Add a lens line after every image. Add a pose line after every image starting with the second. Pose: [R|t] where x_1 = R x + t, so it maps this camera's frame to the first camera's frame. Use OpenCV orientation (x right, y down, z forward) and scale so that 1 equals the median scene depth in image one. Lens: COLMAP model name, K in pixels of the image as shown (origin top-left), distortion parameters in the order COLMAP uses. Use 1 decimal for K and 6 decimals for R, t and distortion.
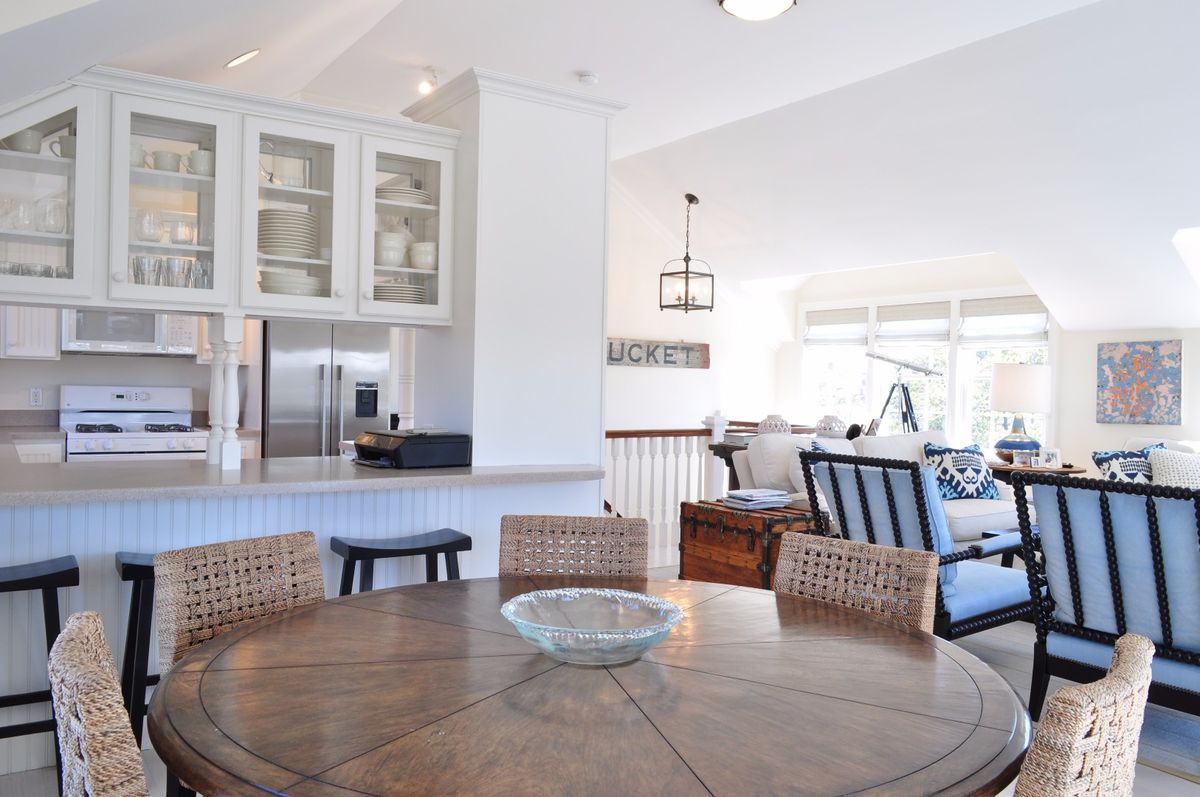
lens RADIAL K [[933.6, 0, 601.8], [0, 933.6, 387.3], [0, 0, 1]] dist [-0.011058, -0.000528]
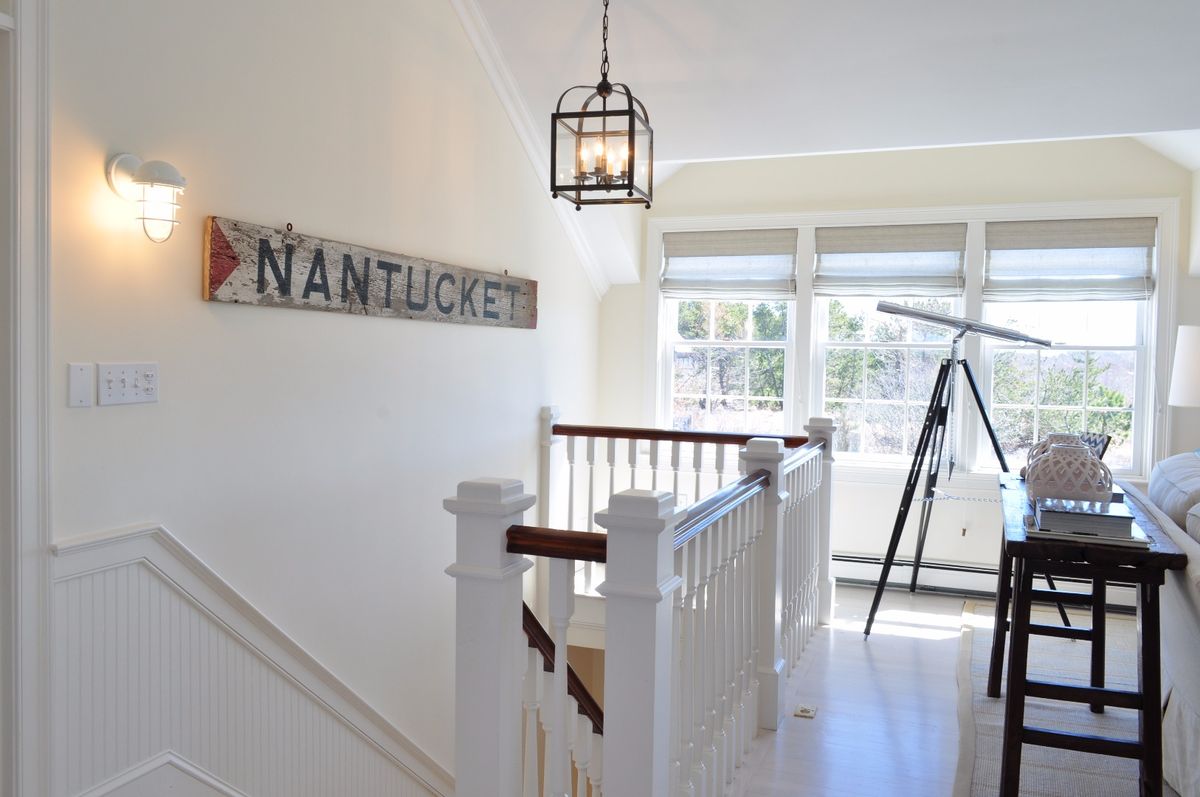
lens RADIAL K [[933.6, 0, 601.8], [0, 933.6, 387.3], [0, 0, 1]] dist [-0.011058, -0.000528]
pose [[0.821701, -0.026275, 0.569313, -0.209364], [0.001275, 0.999019, 0.044267, -0.014266], [-0.569917, -0.035648, 0.820928, 0.753651]]
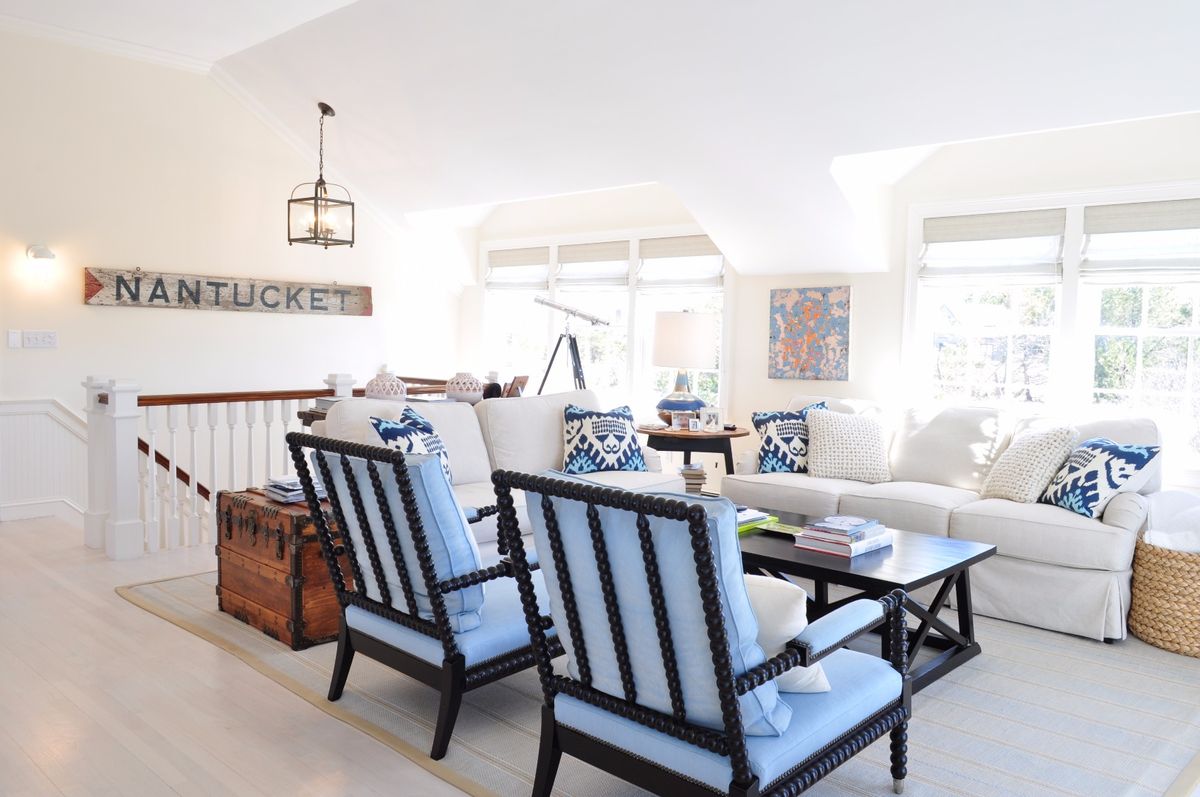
lens RADIAL K [[933.6, 0, 601.8], [0, 933.6, 387.3], [0, 0, 1]] dist [-0.011058, -0.000528]
pose [[0.976587, -0.012071, 0.214782, 0.187145], [-0.000100, 0.998399, 0.056562, -0.004159], [-0.215121, -0.055259, 0.975023, 0.161230]]
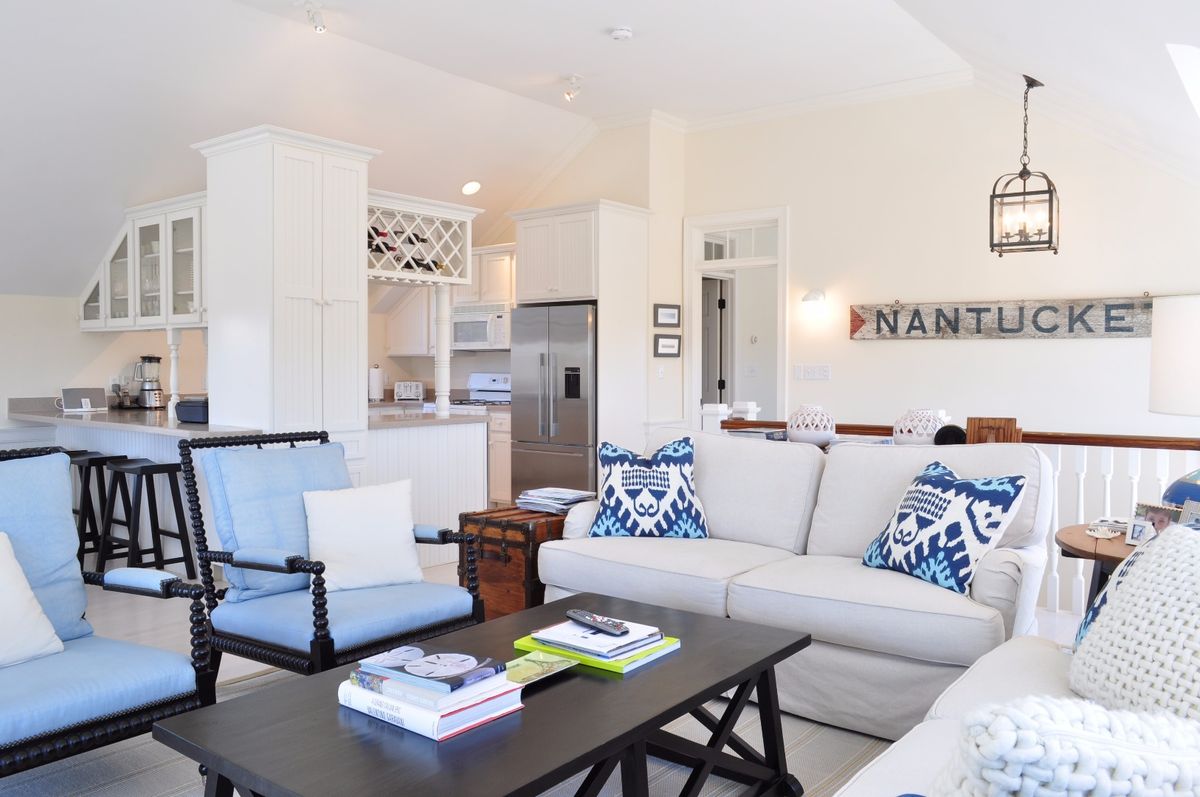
lens RADIAL K [[933.6, 0, 601.8], [0, 933.6, 387.3], [0, 0, 1]] dist [-0.011058, -0.000528]
pose [[0.306562, 0.004008, -0.951842, 0.760276], [0.001918, 0.999987, 0.004829, 0.011980], [0.951849, -0.003306, 0.306551, 0.621552]]
